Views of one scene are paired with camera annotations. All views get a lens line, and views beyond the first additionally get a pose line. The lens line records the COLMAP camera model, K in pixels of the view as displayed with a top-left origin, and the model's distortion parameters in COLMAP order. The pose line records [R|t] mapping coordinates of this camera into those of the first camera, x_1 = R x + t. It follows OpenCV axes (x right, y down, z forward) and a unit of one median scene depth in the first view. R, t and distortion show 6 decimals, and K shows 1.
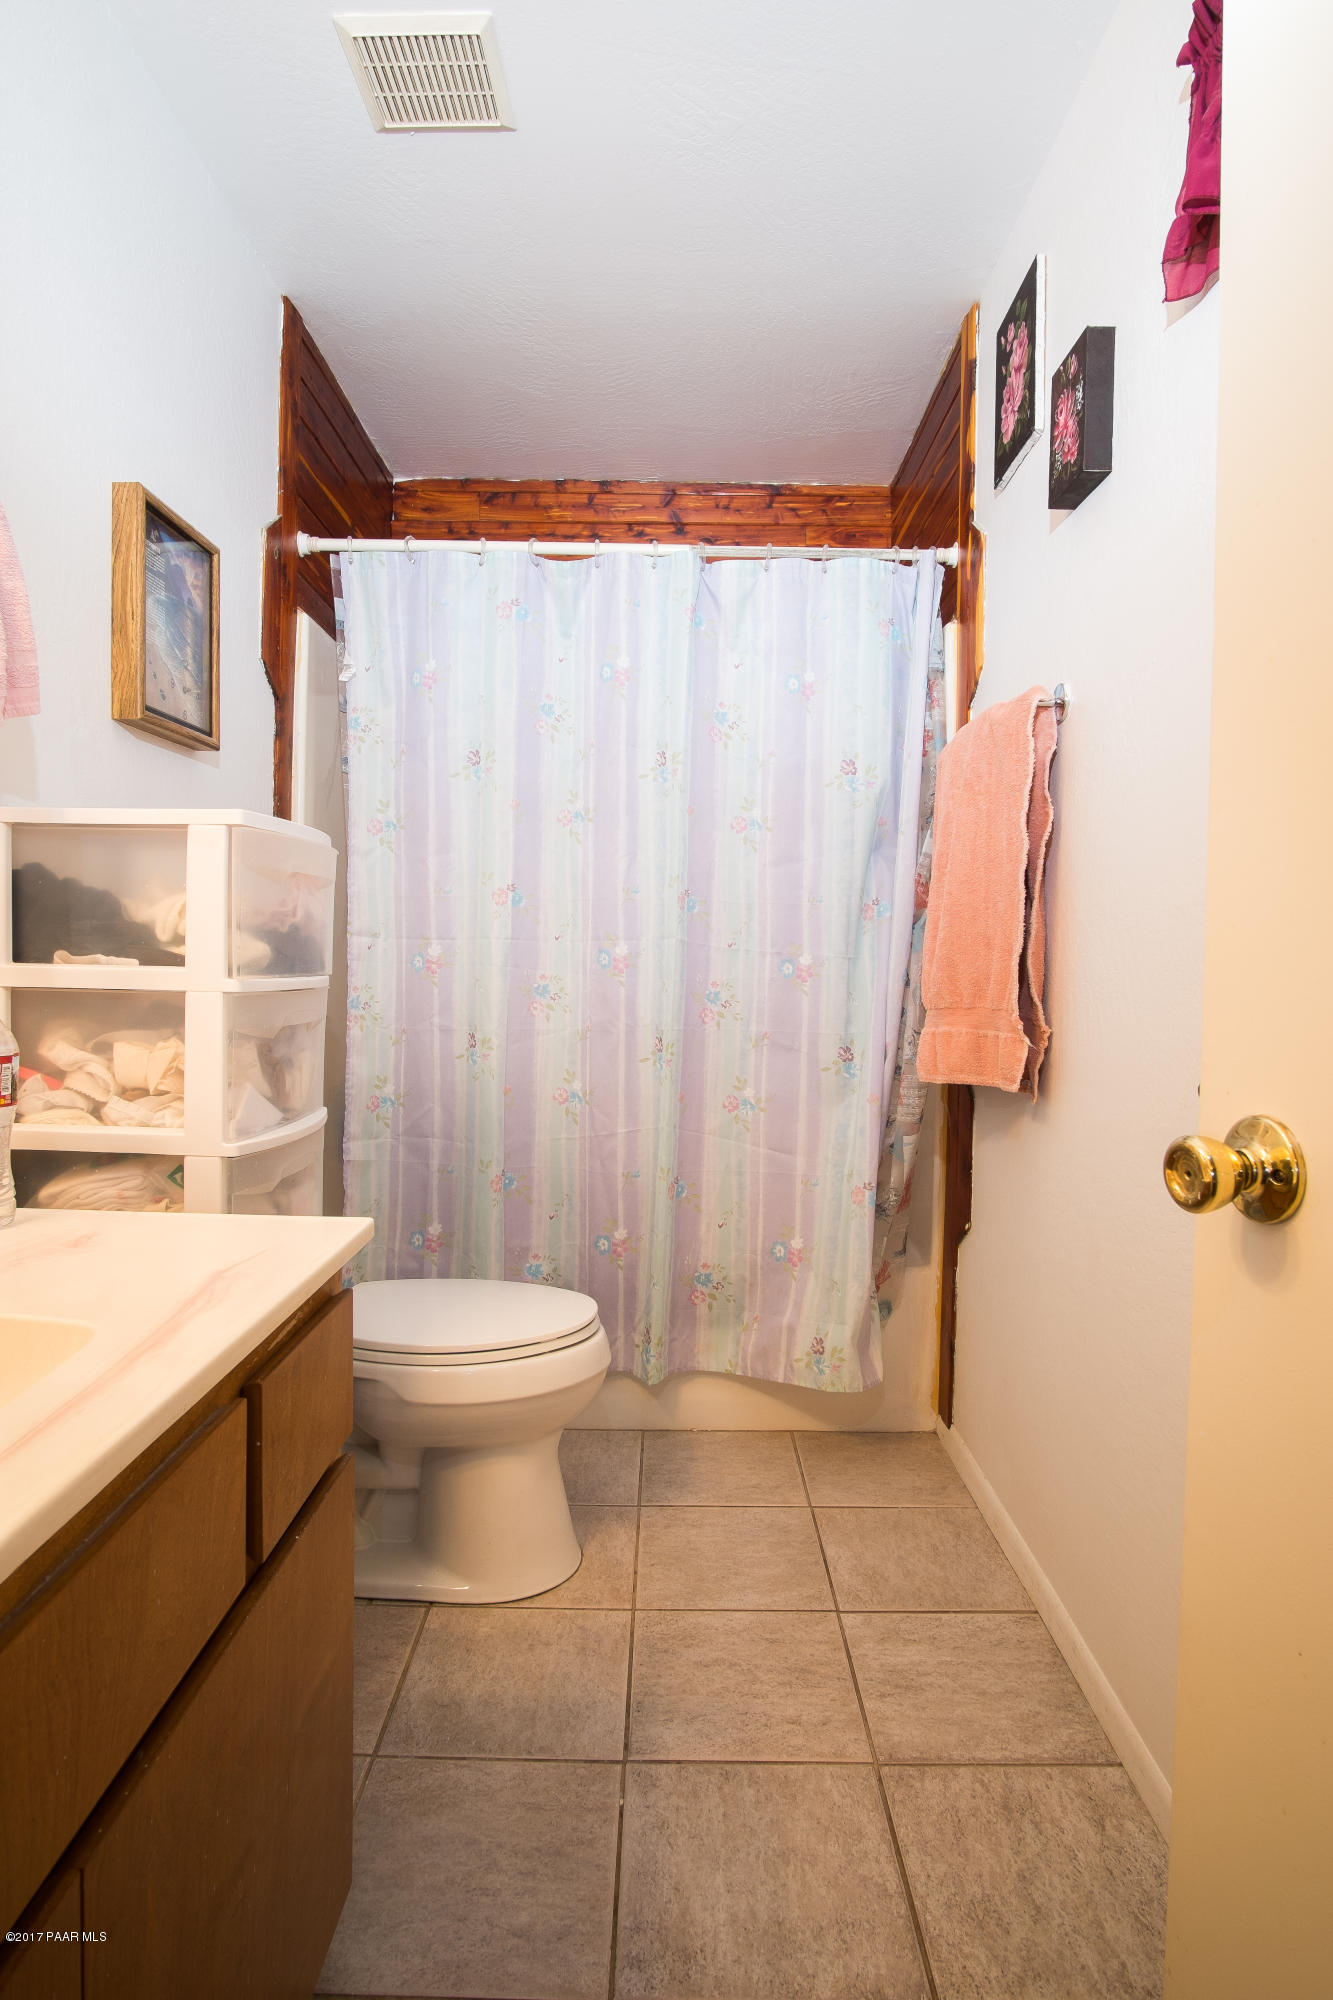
lens RADIAL K [[1066.8, 0, 657.7], [0, 1066.8, 994.4], [0, 0, 1]] dist [-0.033364, 0.009037]
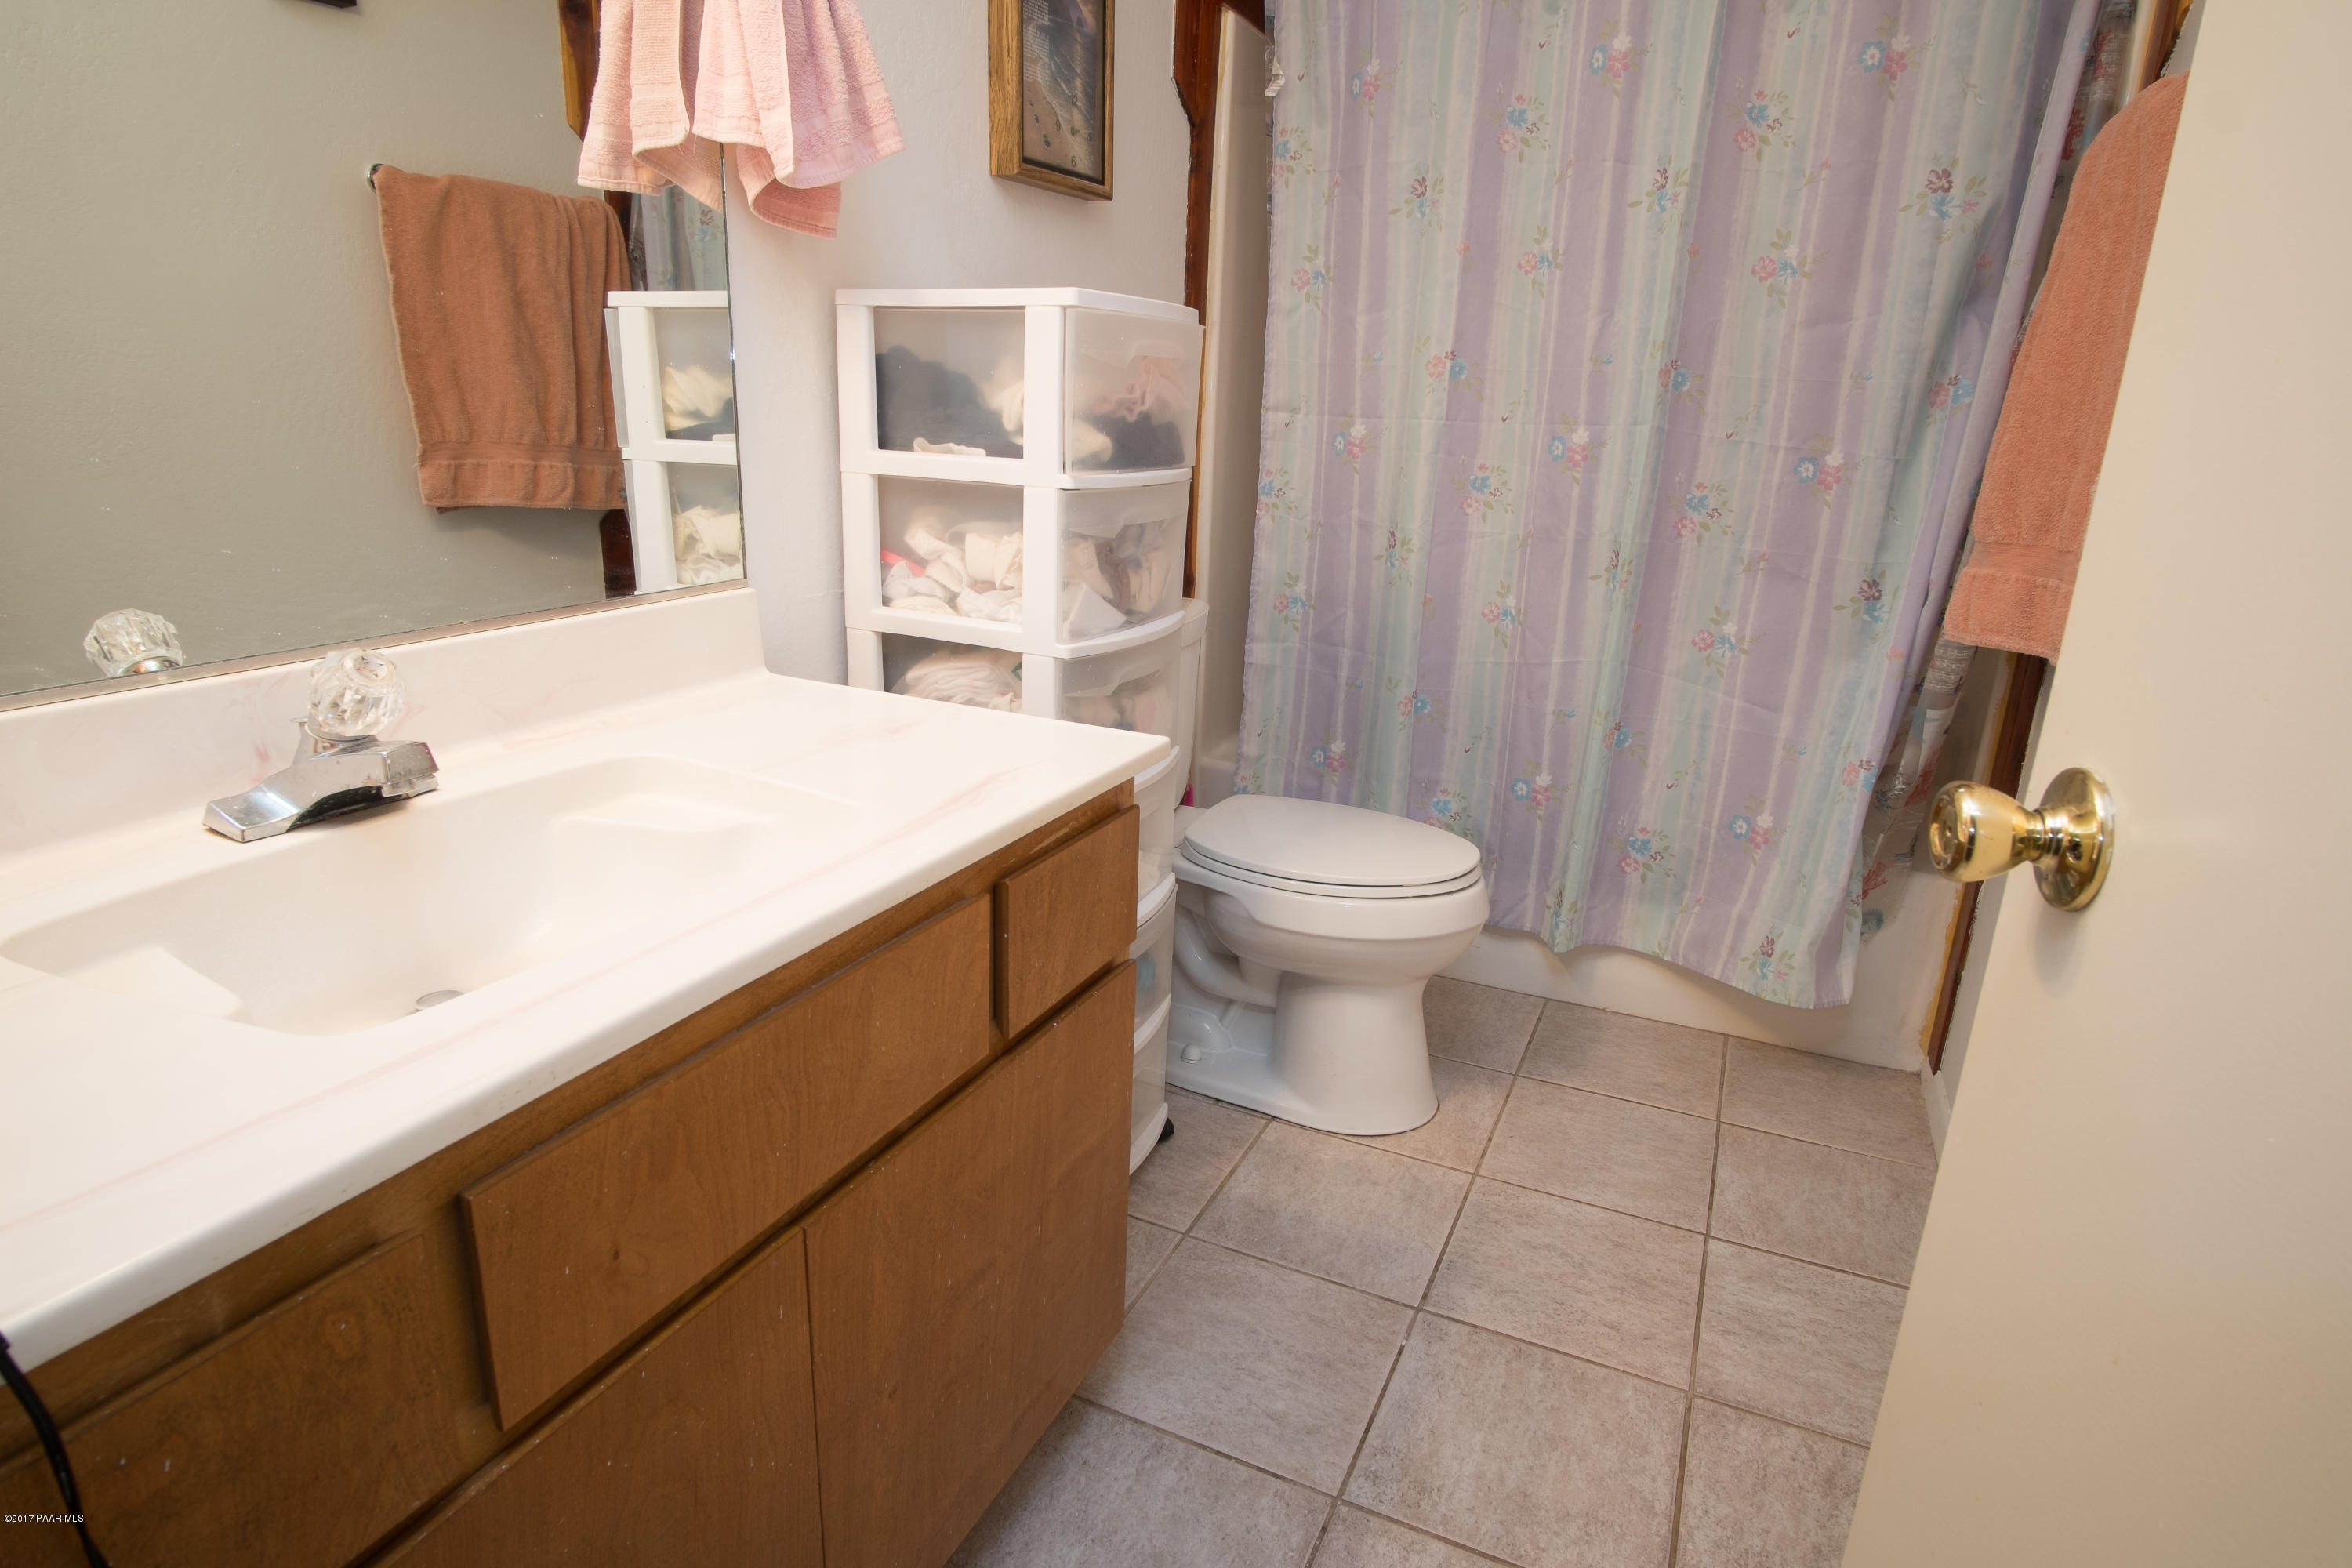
lens RADIAL K [[1254.5, 0, 1180.1], [0, 1254.5, 769.3], [0, 0, 1]] dist [-0.033364, 0.009037]
pose [[0.909823, 0.132296, -0.393345, 0.119336], [-0.033916, 0.968359, 0.247247, -0.027585], [0.413609, -0.211610, 0.885522, -0.010299]]
